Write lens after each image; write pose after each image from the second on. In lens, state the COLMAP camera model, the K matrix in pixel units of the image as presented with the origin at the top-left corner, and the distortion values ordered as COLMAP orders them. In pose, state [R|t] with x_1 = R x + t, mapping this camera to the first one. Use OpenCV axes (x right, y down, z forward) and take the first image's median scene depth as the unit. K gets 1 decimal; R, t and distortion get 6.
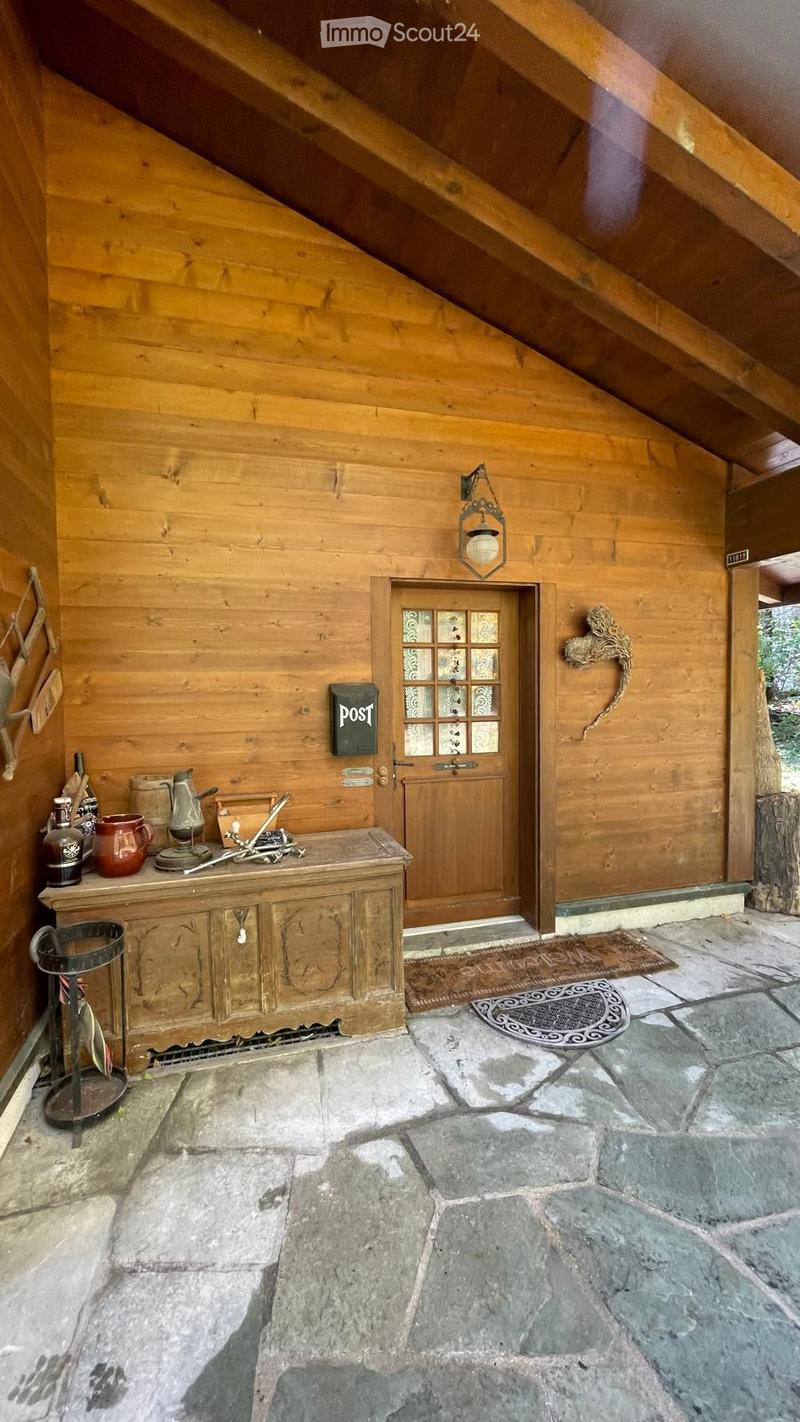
lens RADIAL K [[568.7, 0, 398.1], [0, 568.7, 709.7], [0, 0, 1]] dist [-0.003396, -0.001559]
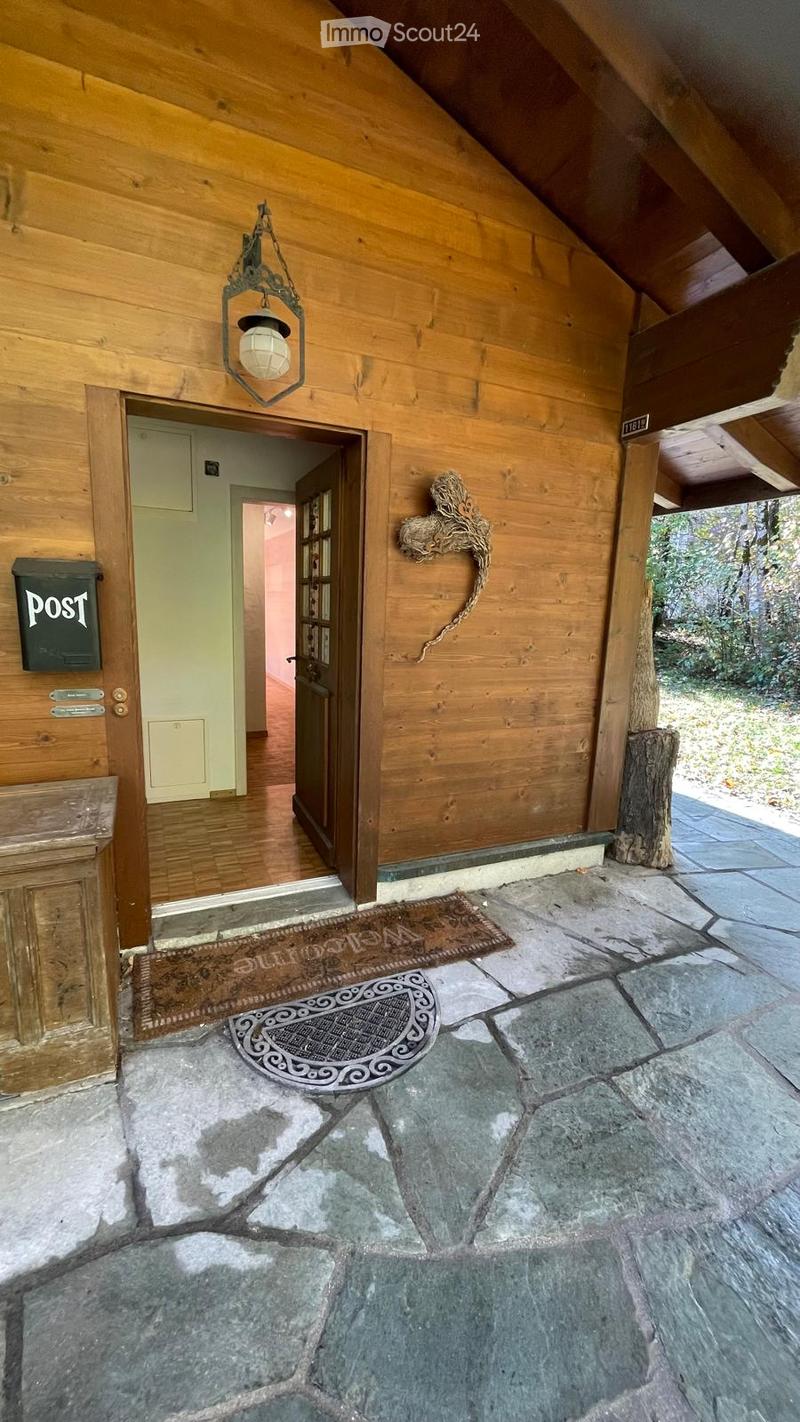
lens RADIAL K [[568.7, 0, 398.6], [0, 568.7, 706.8], [0, 0, 1]] dist [-0.003396, -0.001559]
pose [[0.987267, 0.019975, 0.157811, 0.195392], [-0.042157, 0.989466, 0.138489, 0.013409], [-0.153383, -0.143379, 0.977710, 0.284847]]
